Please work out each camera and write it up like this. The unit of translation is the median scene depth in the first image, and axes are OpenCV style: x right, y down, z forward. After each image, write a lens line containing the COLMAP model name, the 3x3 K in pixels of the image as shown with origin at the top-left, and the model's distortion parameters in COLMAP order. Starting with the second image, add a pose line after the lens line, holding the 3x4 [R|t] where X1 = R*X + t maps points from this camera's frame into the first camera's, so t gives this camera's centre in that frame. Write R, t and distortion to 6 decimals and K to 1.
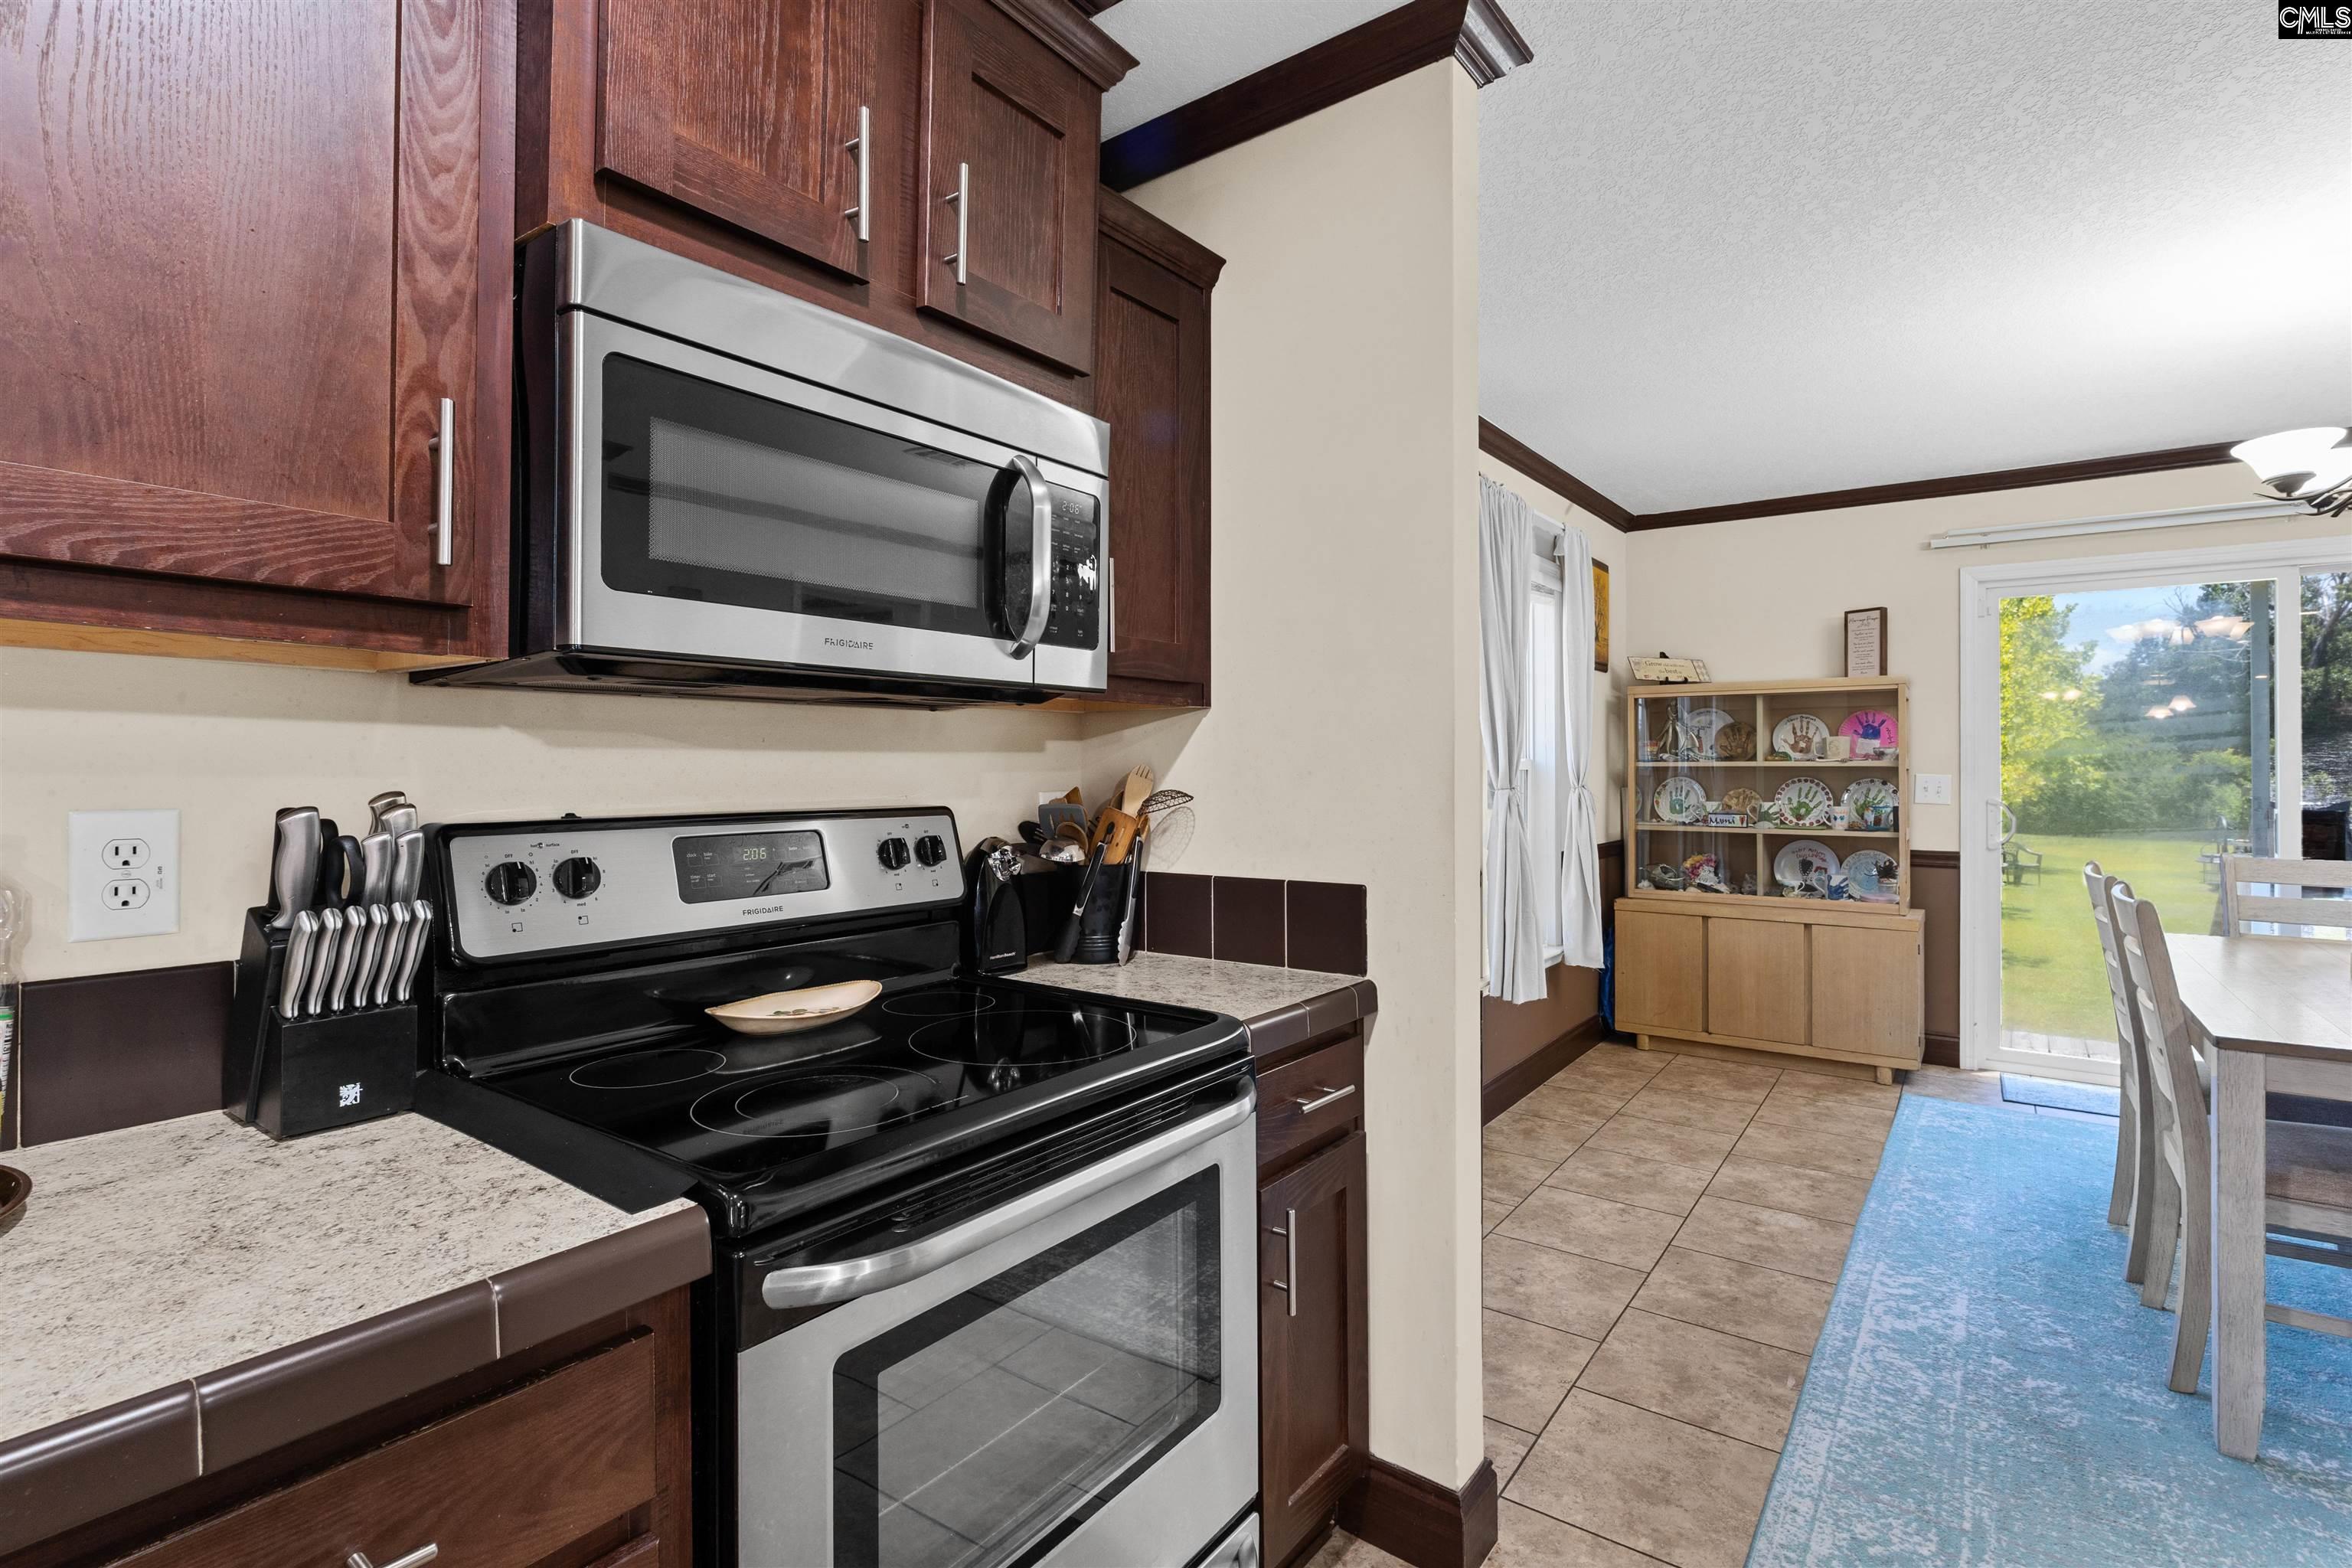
lens RADIAL K [[1084.0, 0, 1181.4], [0, 1084.0, 761.8], [0, 0, 1]] dist [-0.004233, 0.000203]
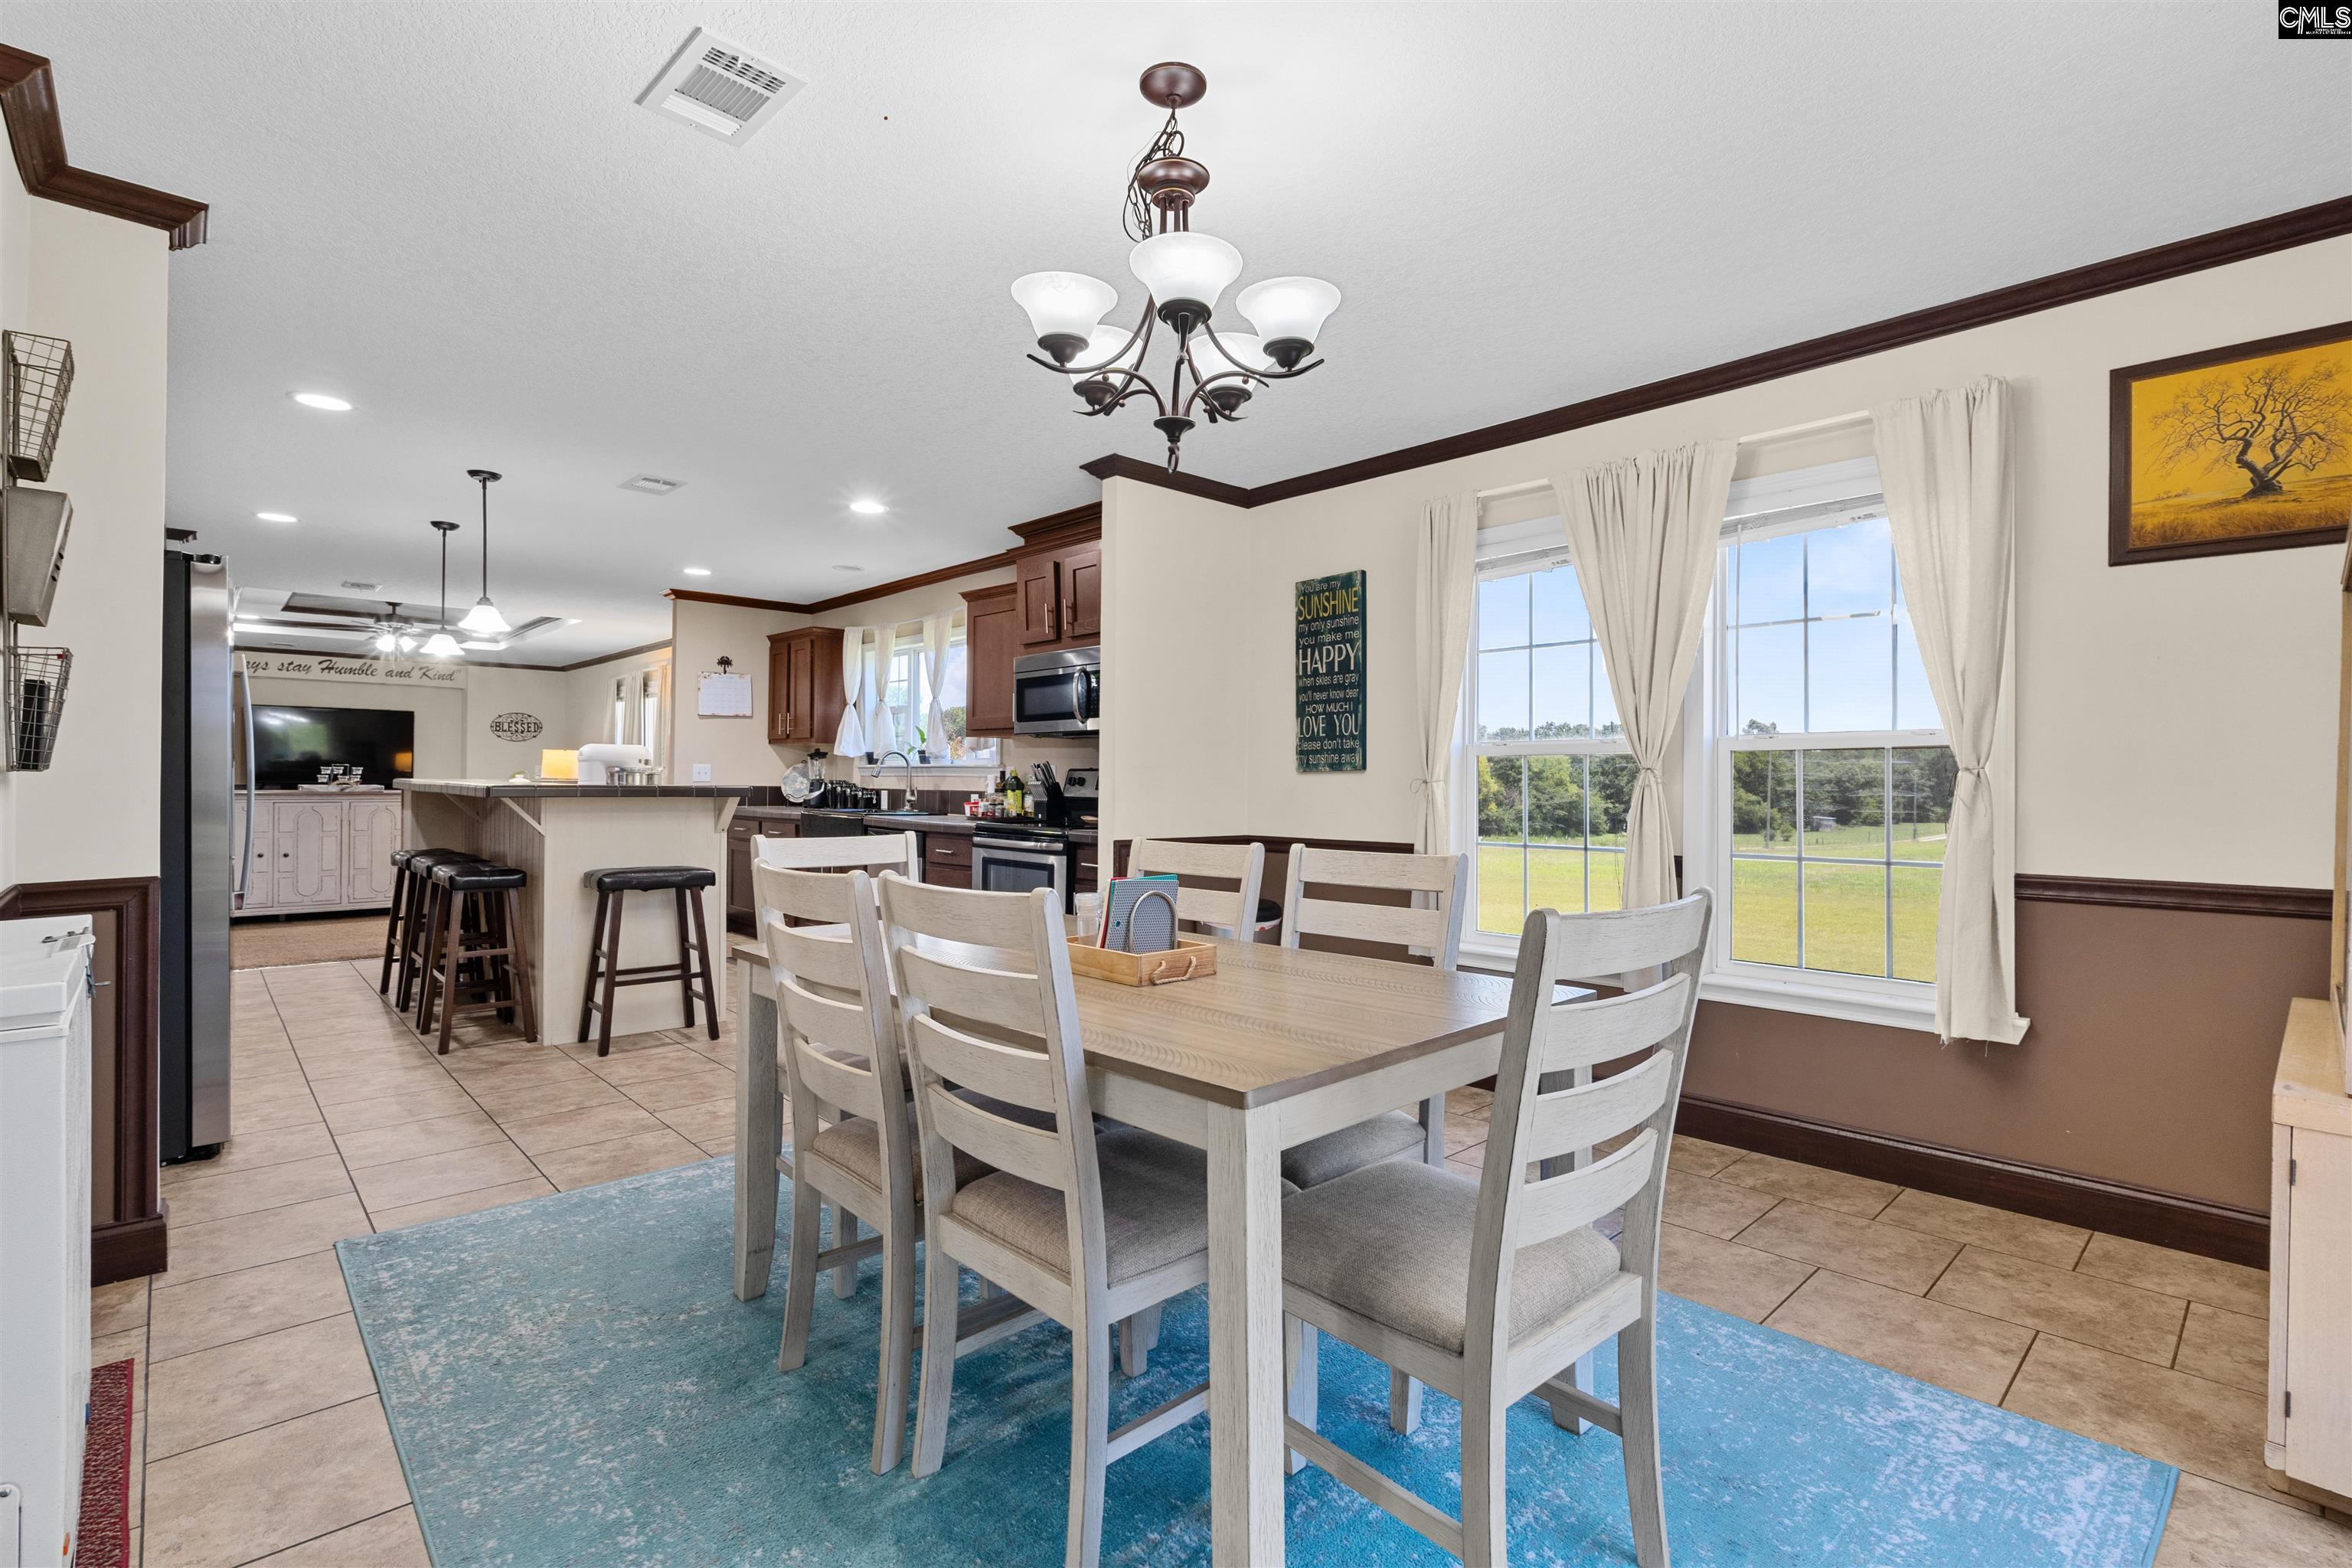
lens RADIAL K [[1084.0, 0, 1172.8], [0, 1084.0, 788.2], [0, 0, 1]] dist [-0.004233, 0.000203]
pose [[-0.177245, 0.008787, -0.984128, 1.110315], [0.000708, 0.999961, 0.008801, 0.029365], [0.984167, 0.000863, -0.177244, 0.650498]]
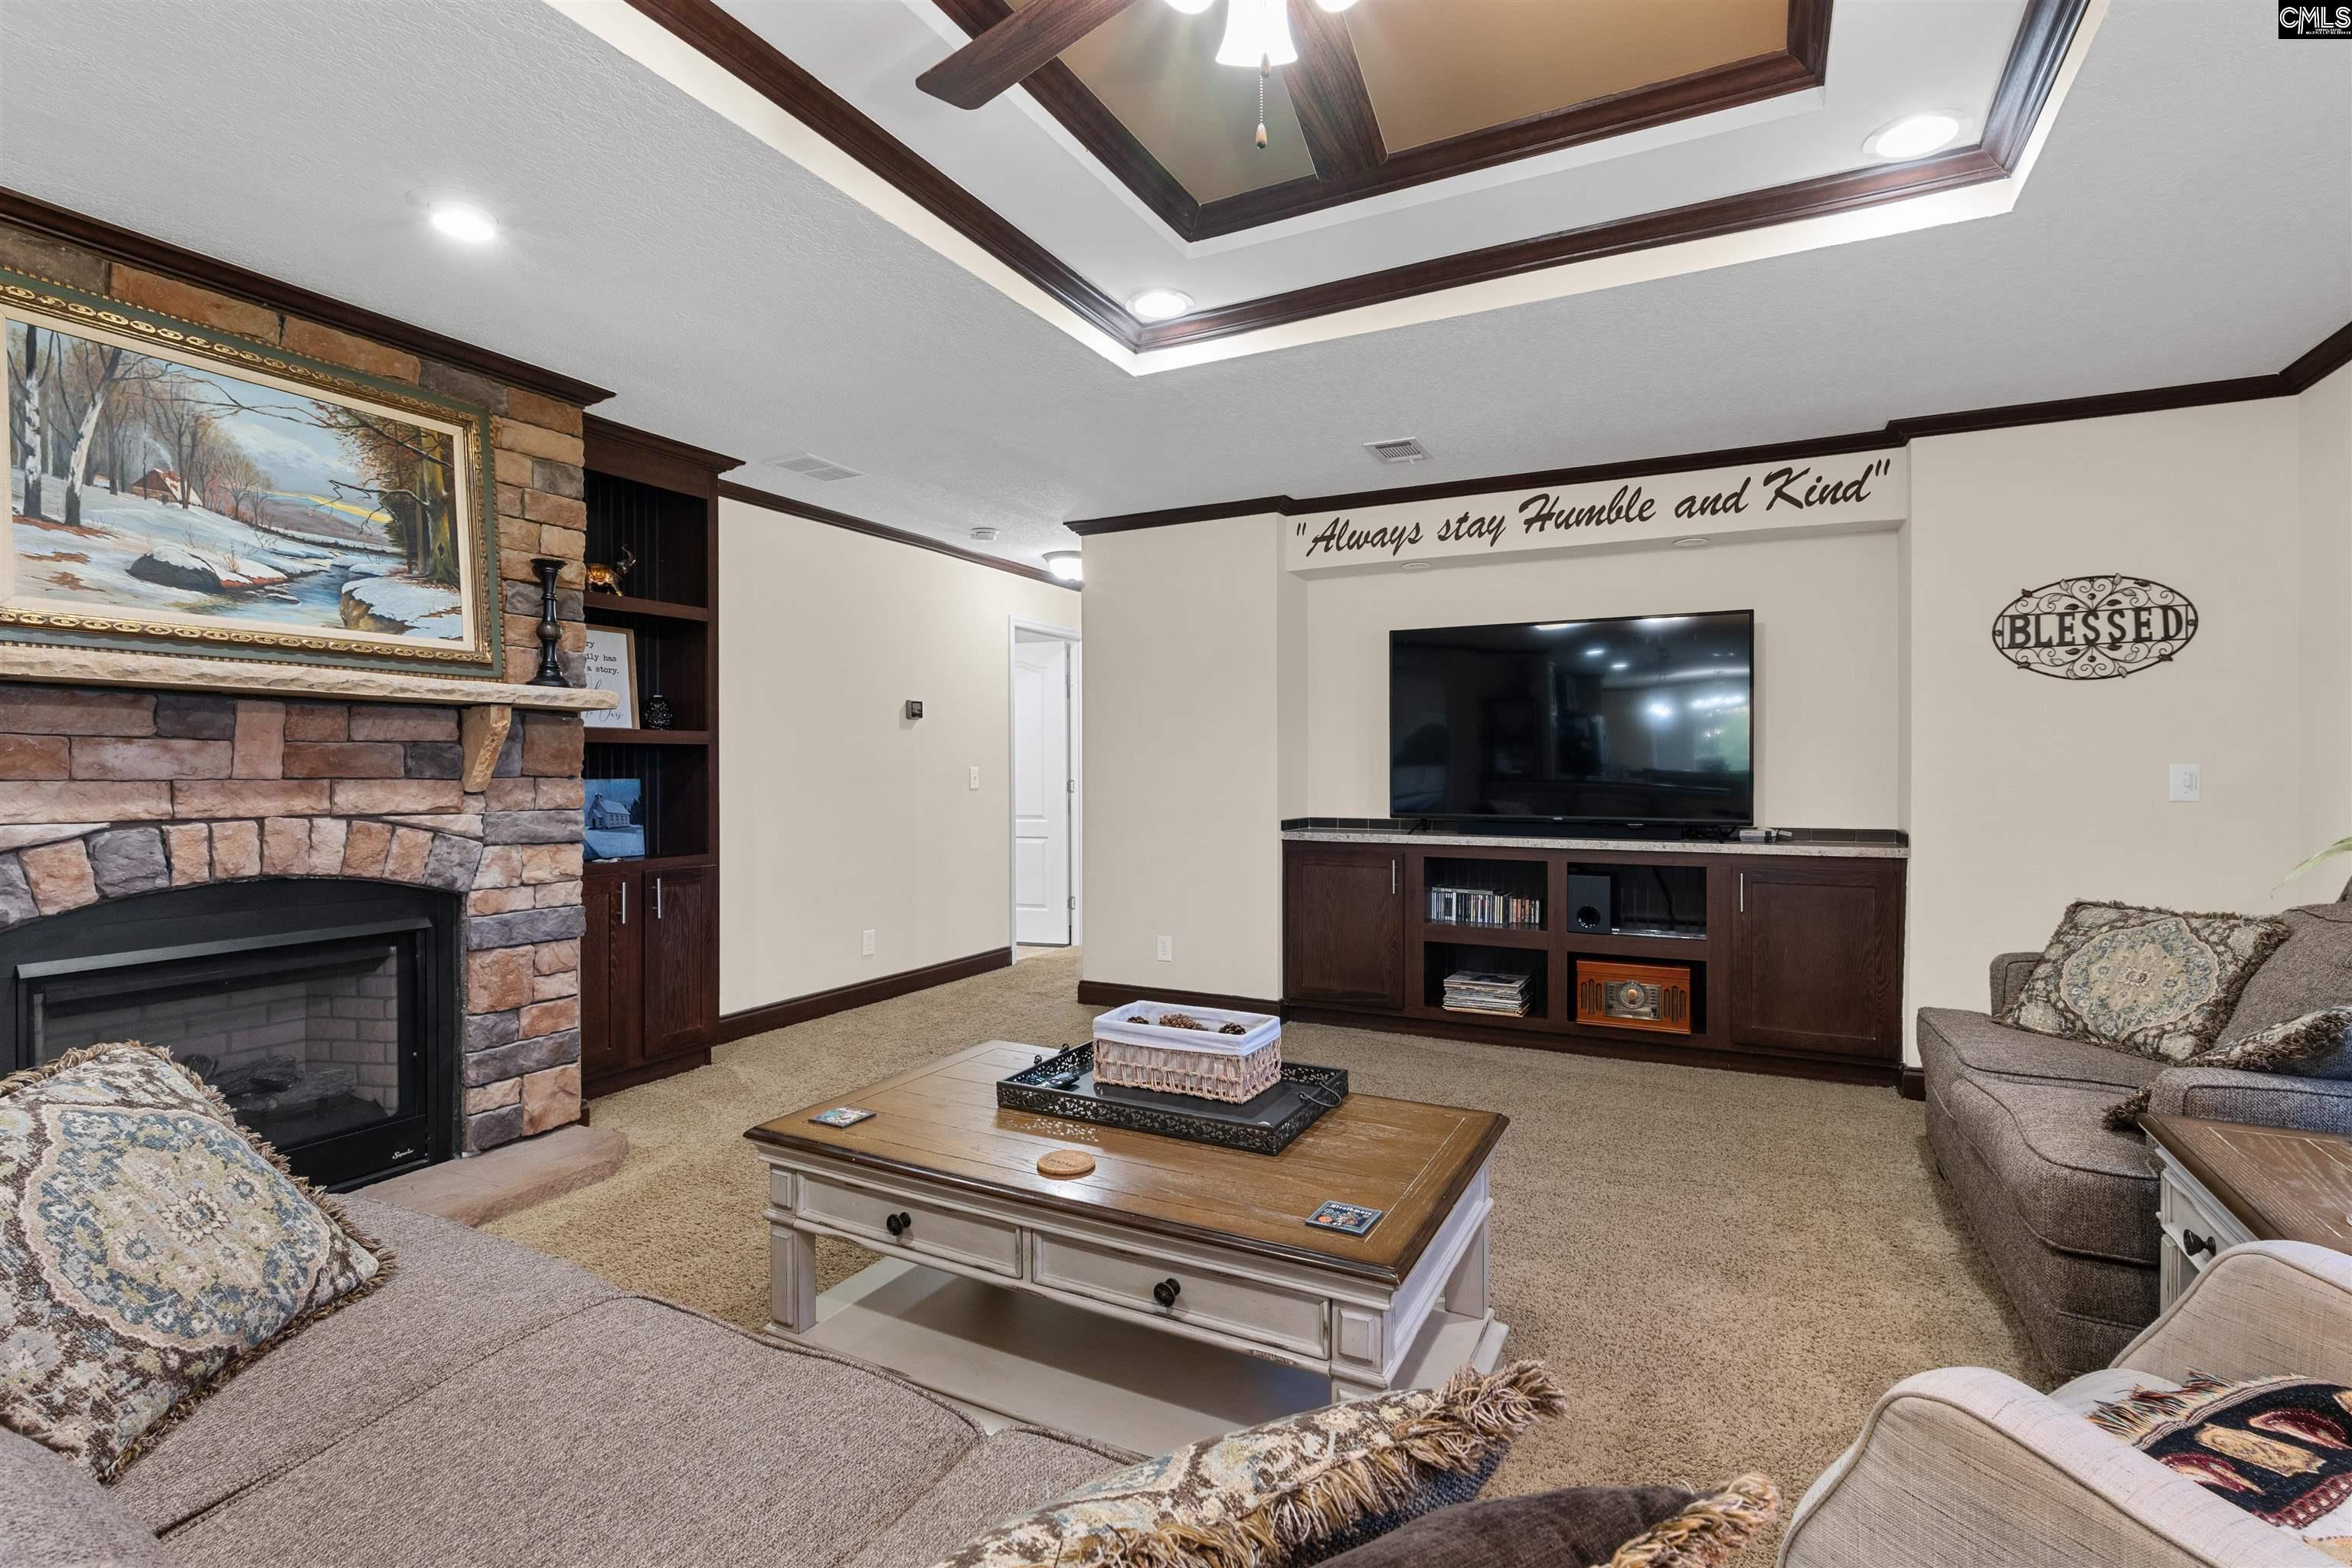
lens RADIAL K [[1084.0, 0, 1181.8], [0, 1084.0, 777.5], [0, 0, 1]] dist [-0.004233, 0.000203]
pose [[-0.985038, 0.001773, -0.172329, -0.726028], [0.002609, 0.999986, -0.004621, 0.001984], [0.172319, -0.005002, -0.985029, -1.007263]]
